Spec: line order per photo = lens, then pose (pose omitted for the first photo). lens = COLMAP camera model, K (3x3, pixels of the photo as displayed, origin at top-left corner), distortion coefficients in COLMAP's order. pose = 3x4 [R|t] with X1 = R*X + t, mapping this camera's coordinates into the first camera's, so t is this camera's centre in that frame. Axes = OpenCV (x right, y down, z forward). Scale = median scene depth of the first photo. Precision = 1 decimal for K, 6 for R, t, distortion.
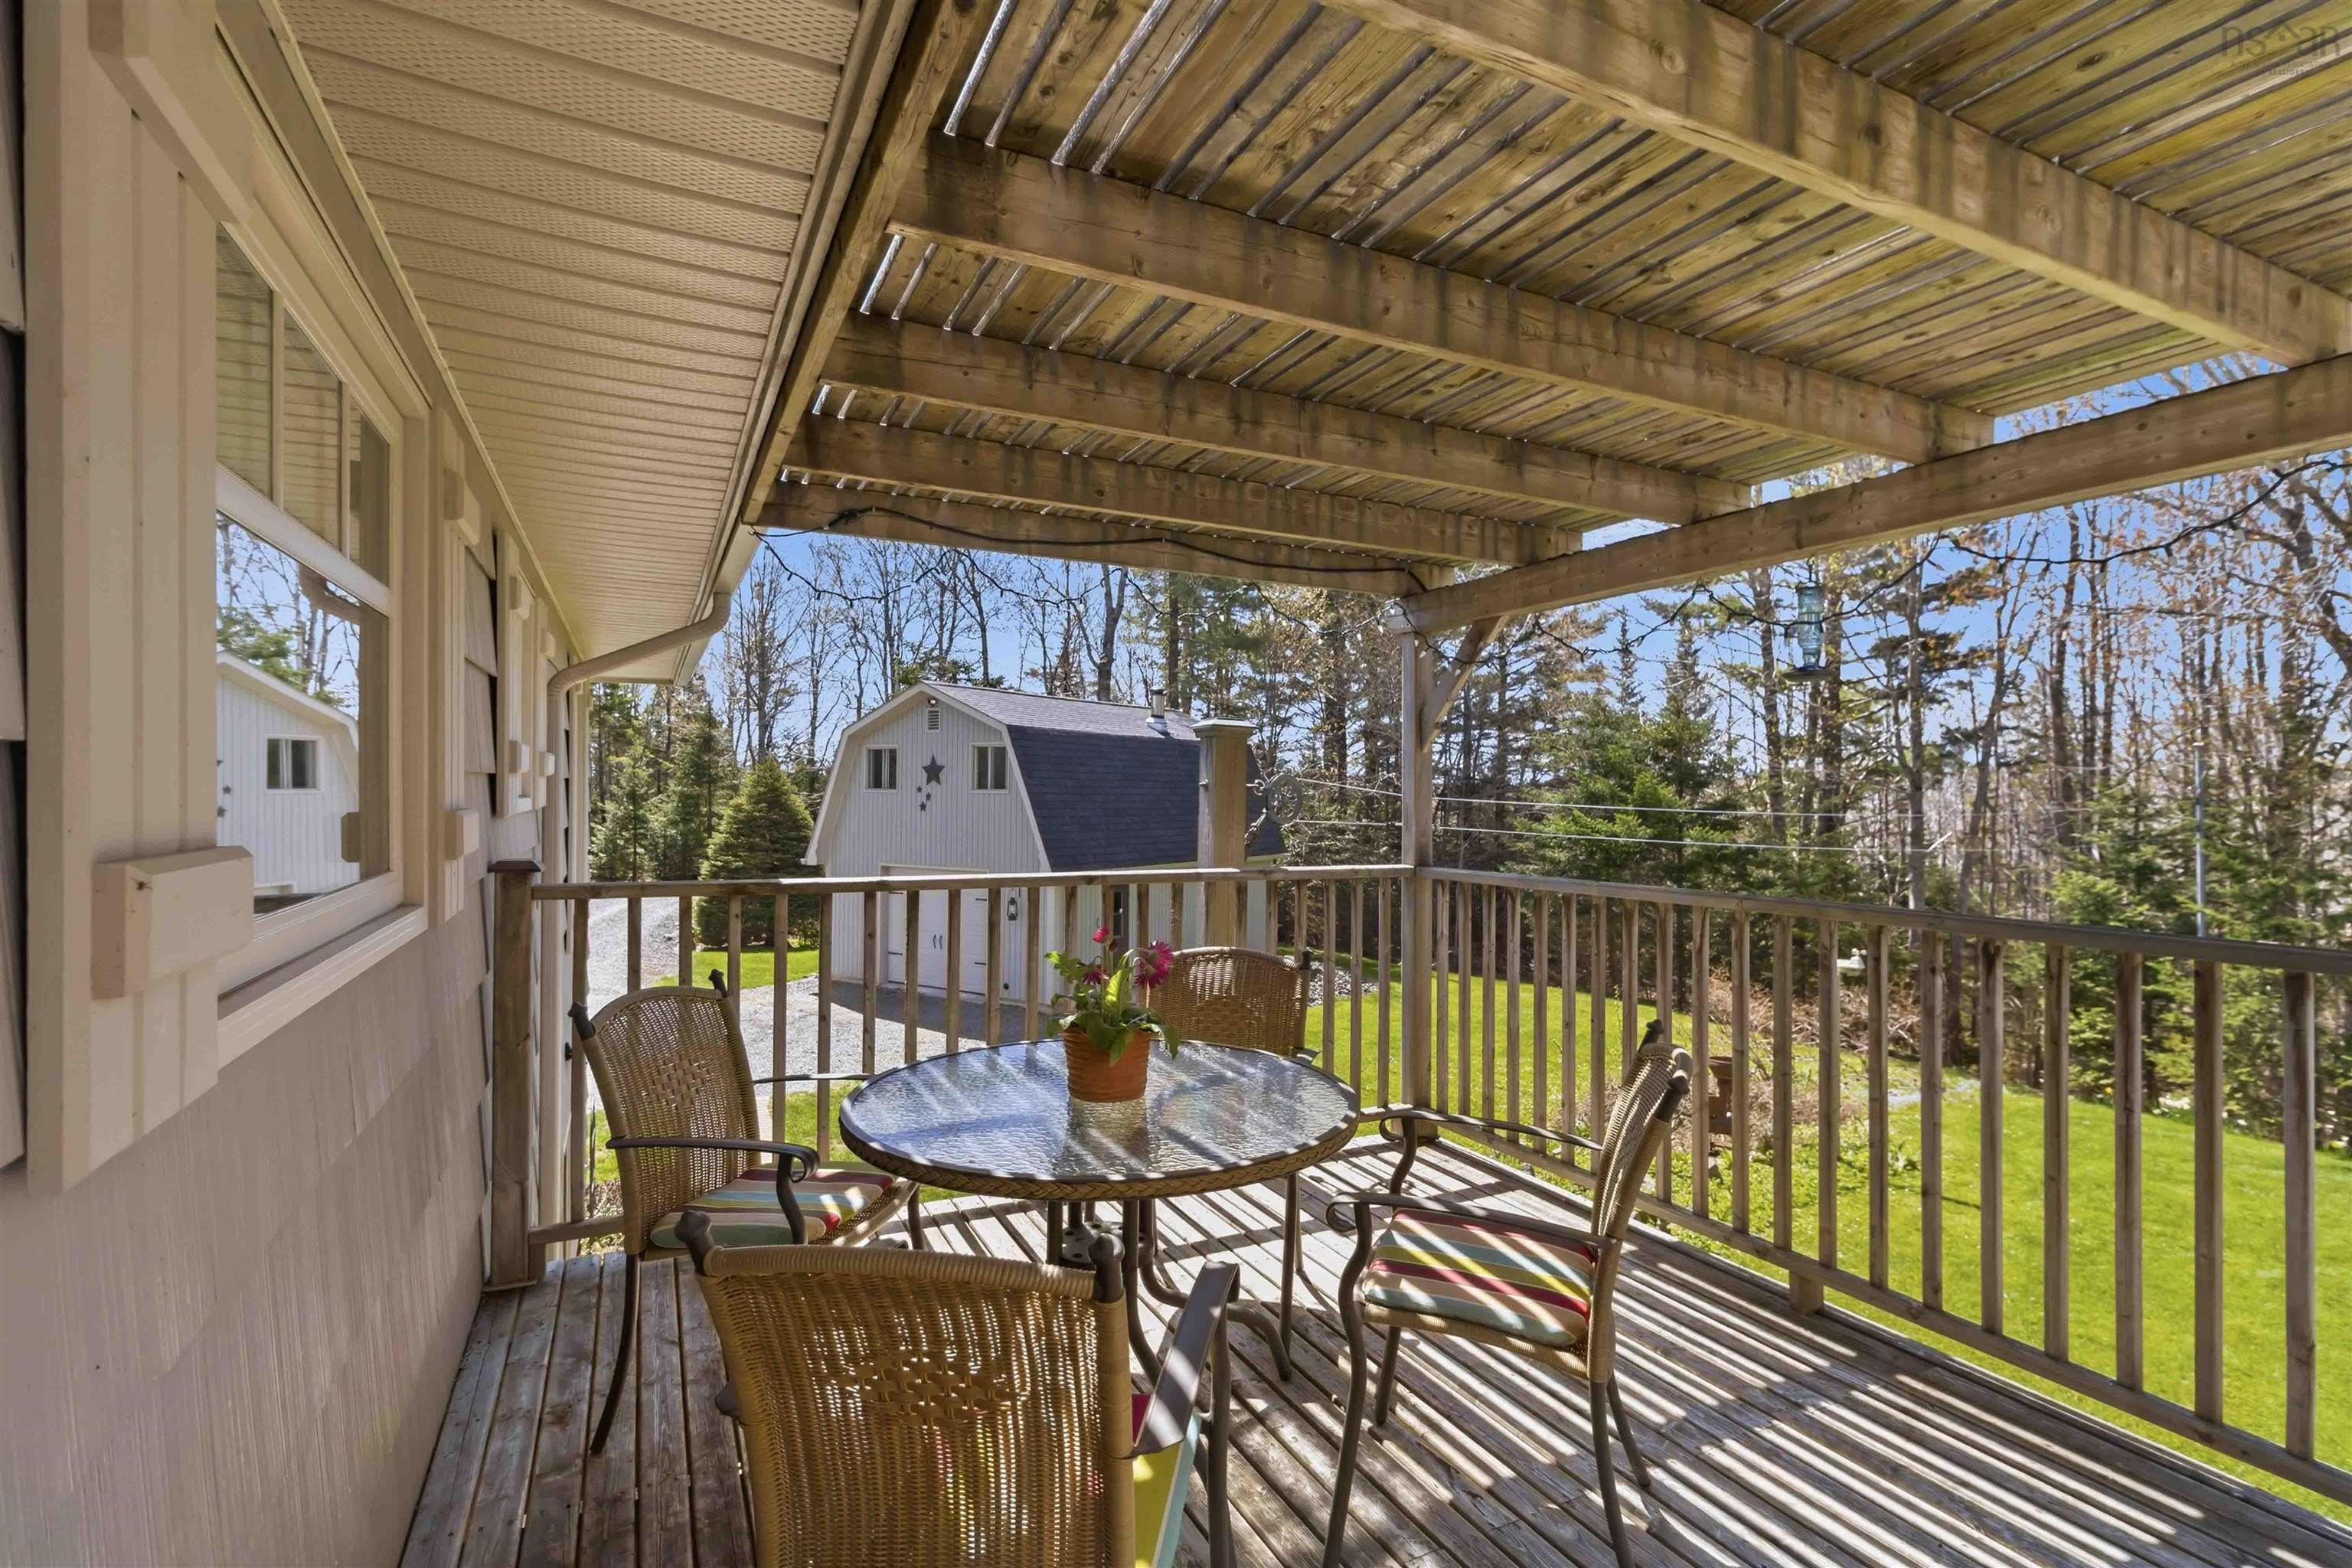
lens RADIAL K [[1134.7, 0, 1193.5], [0, 1134.7, 782.3], [0, 0, 1]] dist [0.002573, 0.001746]
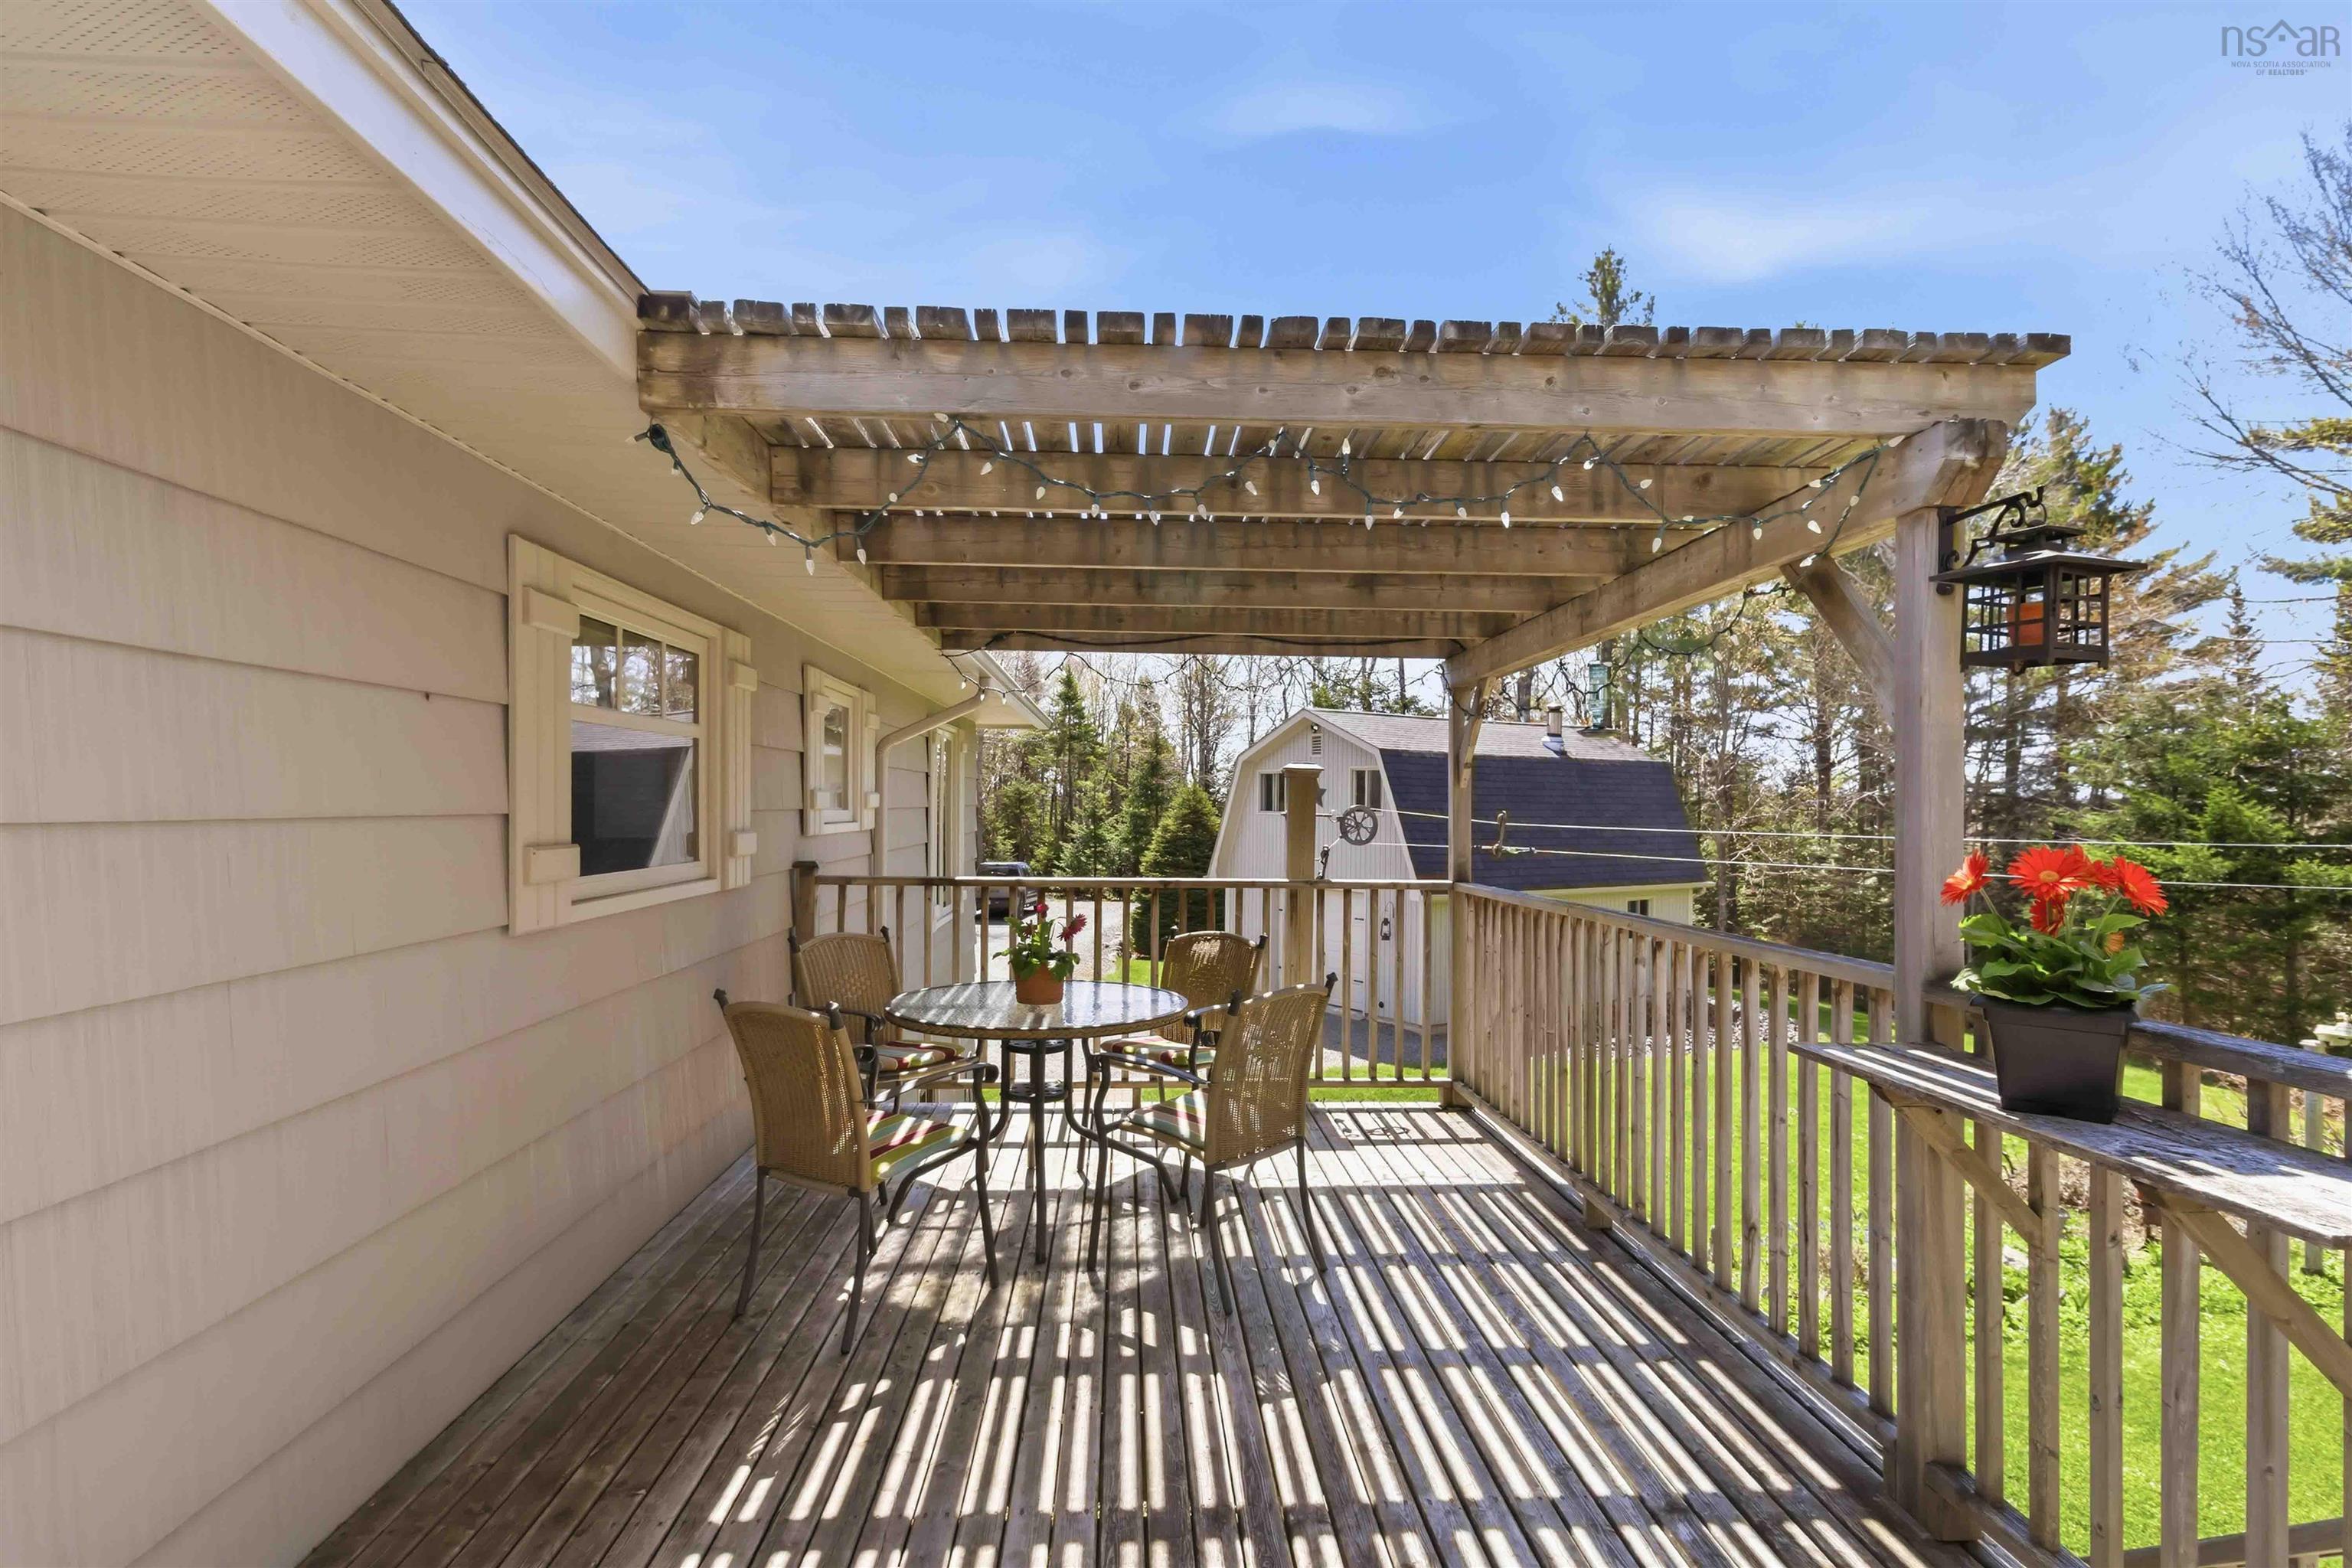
lens RADIAL K [[1213.9, 0, 1176.0], [0, 1213.9, 784.0], [0, 0, 1]] dist [0.000950, 0.000358]
pose [[0.914159, -0.009796, -0.405237, 0.098898], [0.003851, 0.999873, -0.015484, -0.002364], [0.405337, 0.012594, 0.914081, -0.067020]]
